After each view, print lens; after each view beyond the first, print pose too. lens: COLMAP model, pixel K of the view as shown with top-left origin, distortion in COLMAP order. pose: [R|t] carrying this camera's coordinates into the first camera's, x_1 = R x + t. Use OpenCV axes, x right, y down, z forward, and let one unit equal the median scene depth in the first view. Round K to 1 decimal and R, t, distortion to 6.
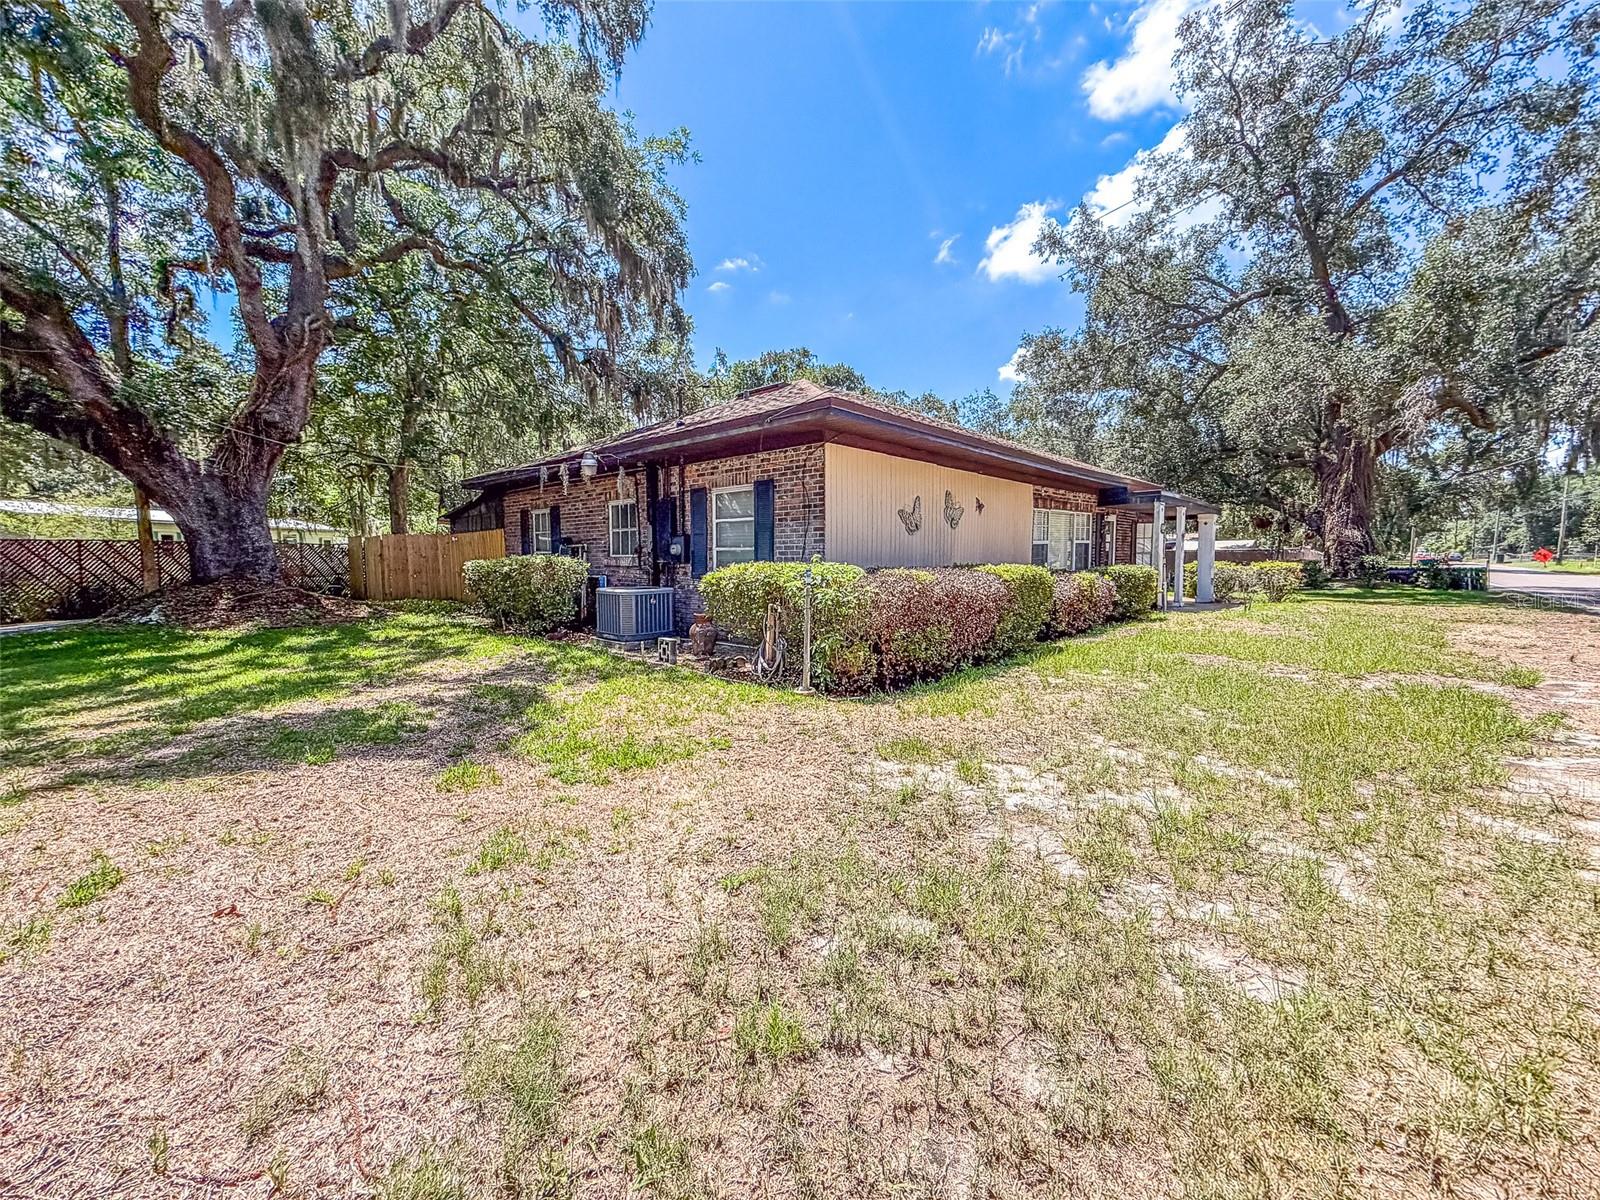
lens RADIAL K [[641.7, 0, 798.0], [0, 641.7, 604.1], [0, 0, 1]] dist [-0.003621, 0.000708]
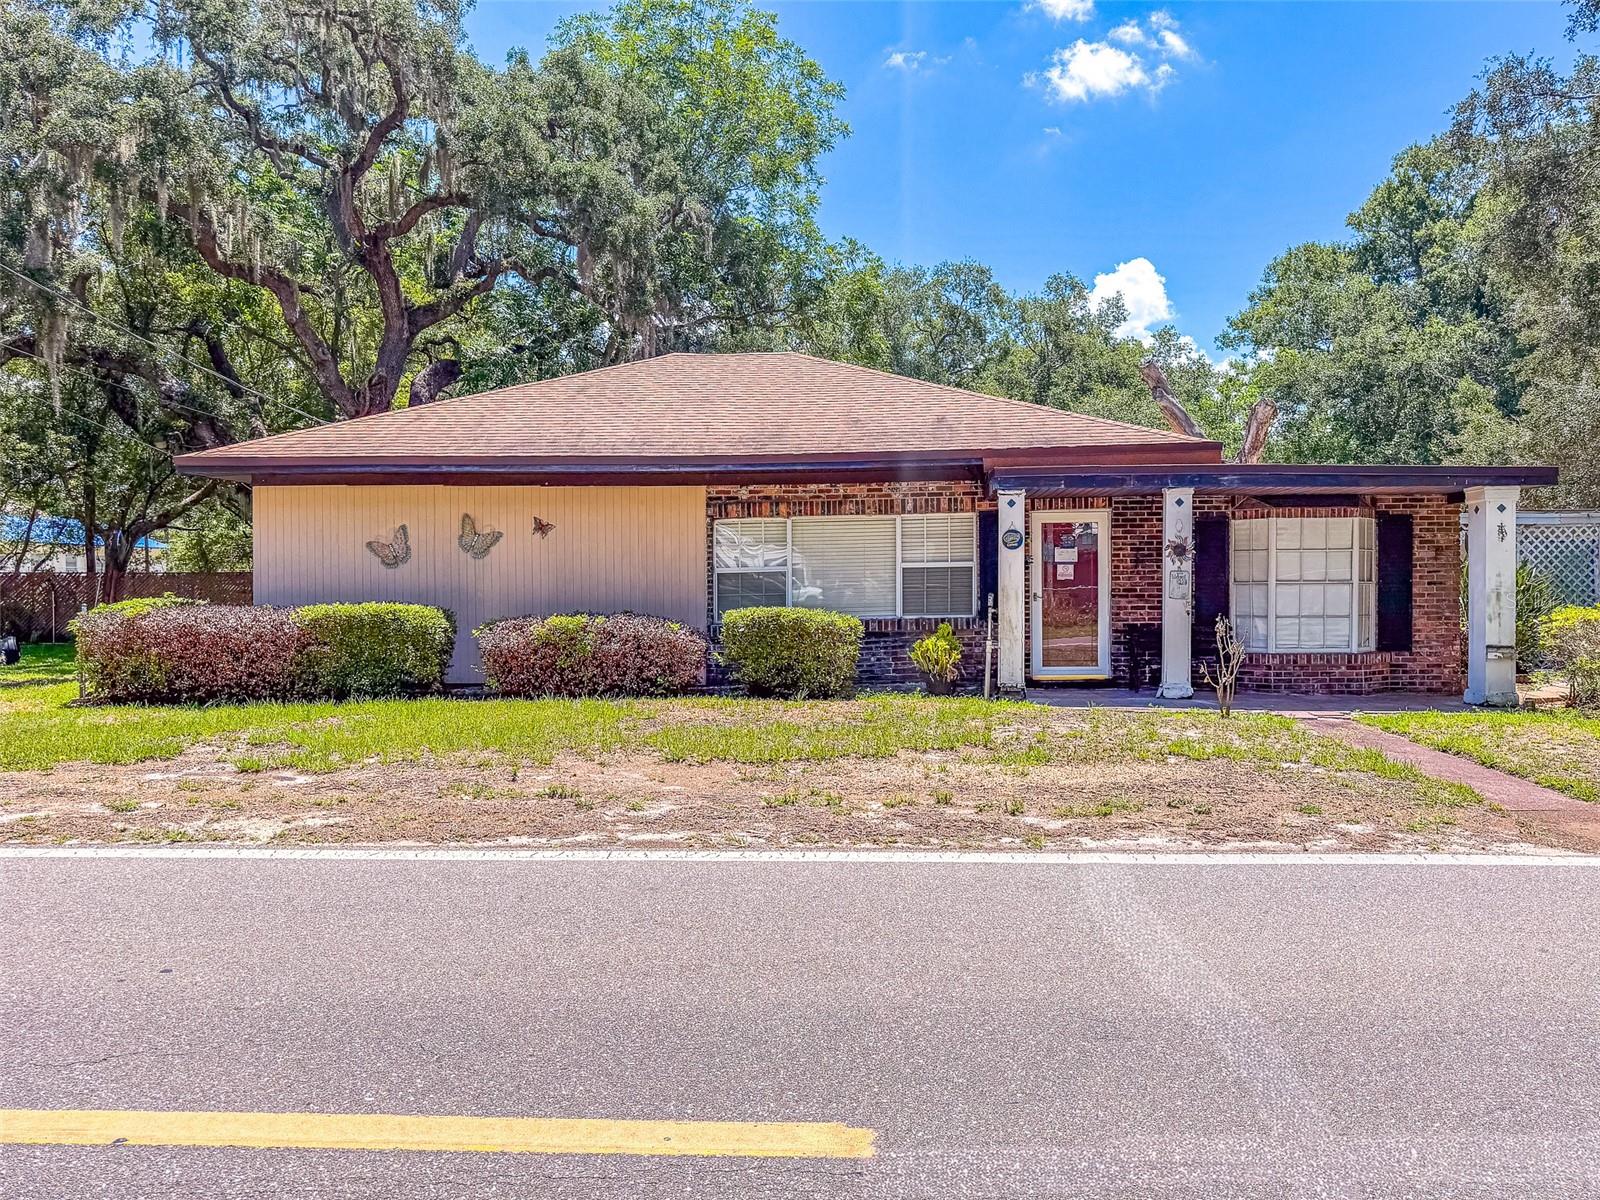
lens RADIAL K [[1162.6, 0, 800.0], [0, 1162.6, 600.0], [0, 0, 1]] dist [-0.008791, 0.000545]
pose [[0.630192, 0.015263, -0.776289, 1.572234], [-0.053206, 0.998305, -0.023565, -0.048371], [0.774614, 0.056154, 0.629936, 0.359763]]
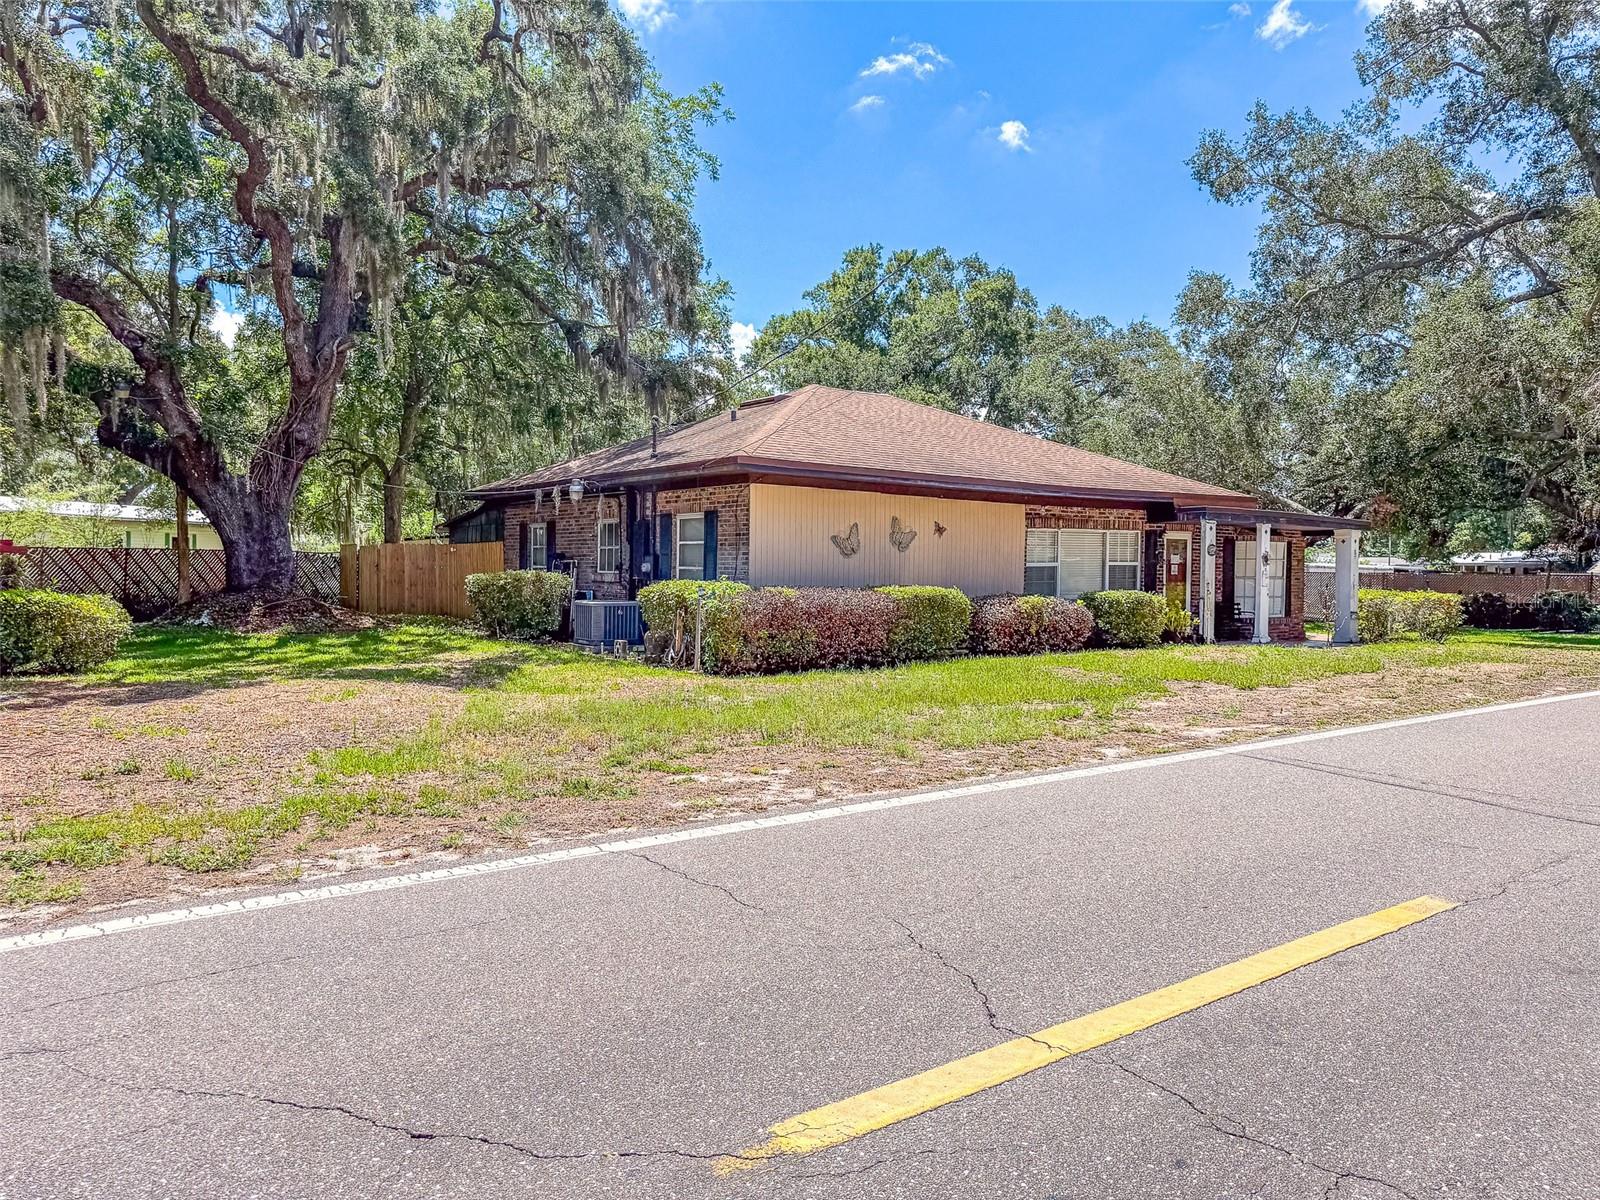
lens RADIAL K [[1162.6, 0, 800.0], [0, 1162.6, 600.0], [0, 0, 1]] dist [-0.008791, 0.000545]
pose [[0.983280, 0.020368, -0.180958, 0.401310], [-0.029100, 0.998530, -0.045731, 0.050724], [0.179761, 0.050232, 0.982427, -0.850054]]
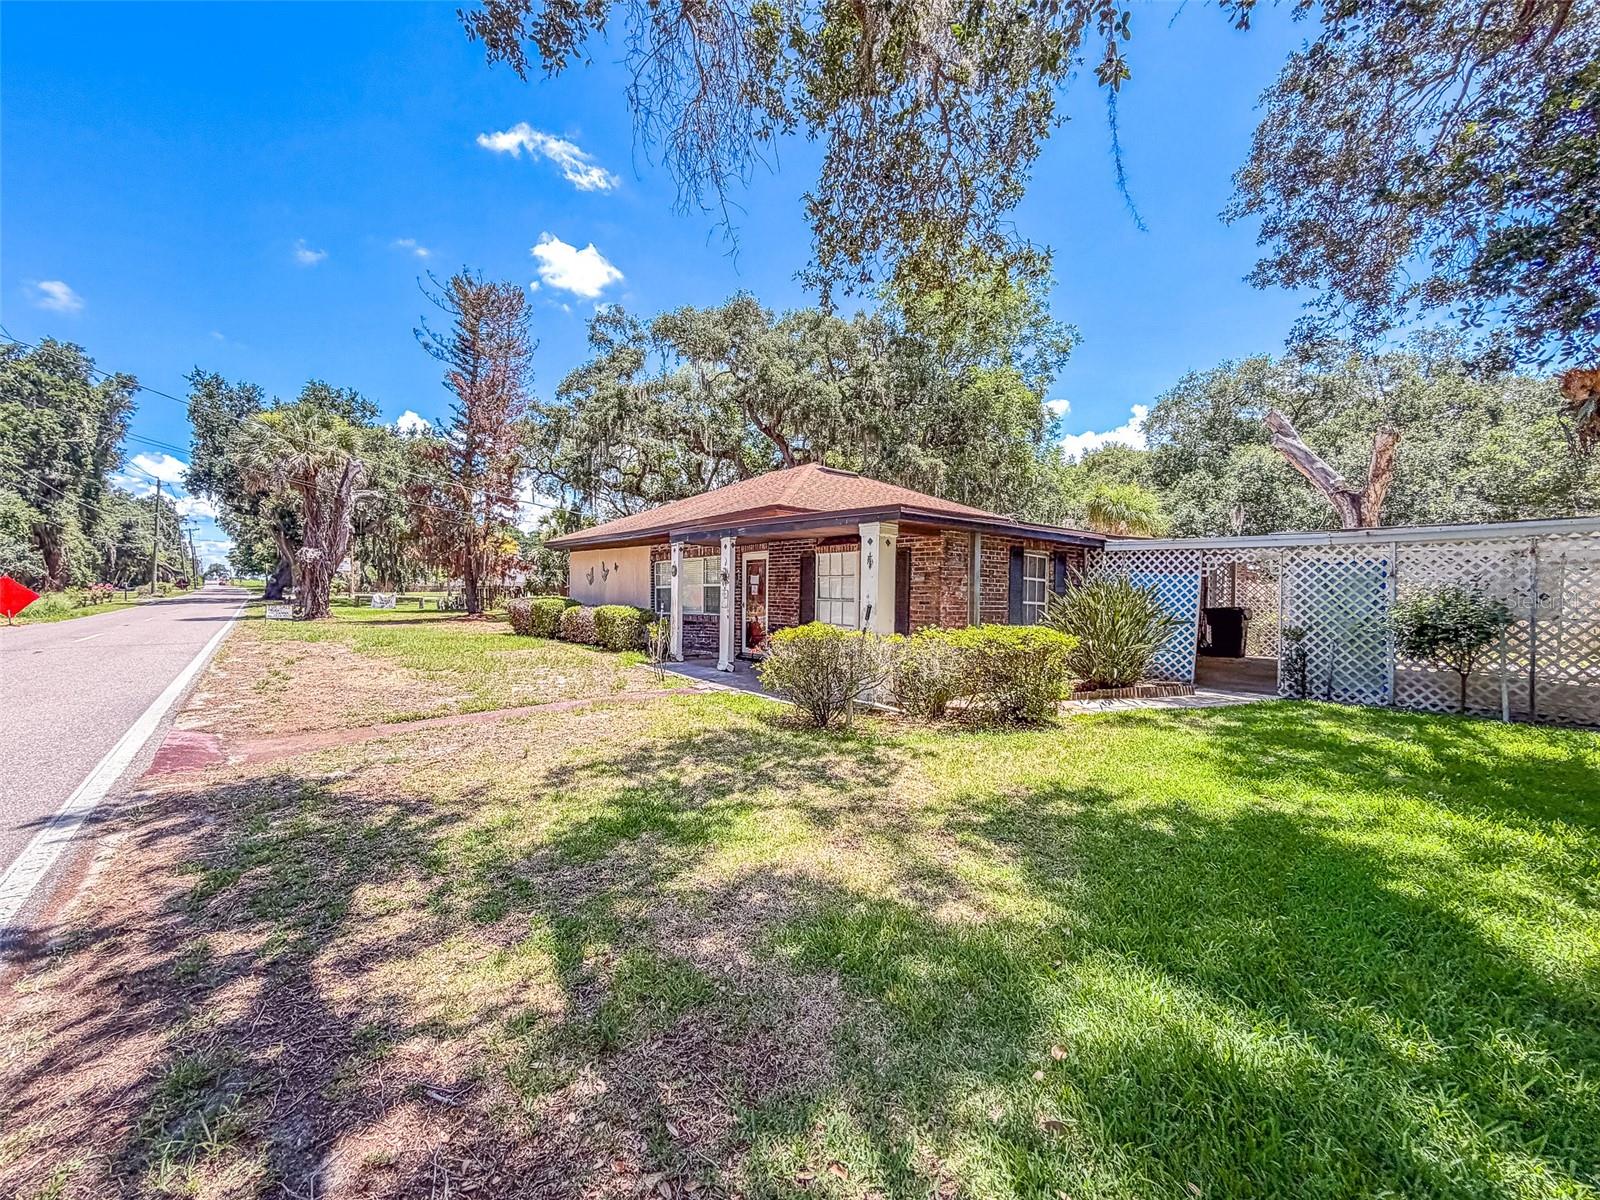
lens RADIAL K [[641.7, 0, 798.0], [0, 641.7, 604.1], [0, 0, 1]] dist [-0.003621, 0.000708]
pose [[-0.145248, 0.027049, -0.989026, 1.909189], [-0.078364, 0.996171, 0.038753, -0.158367], [0.986287, 0.083132, -0.142572, 1.729281]]
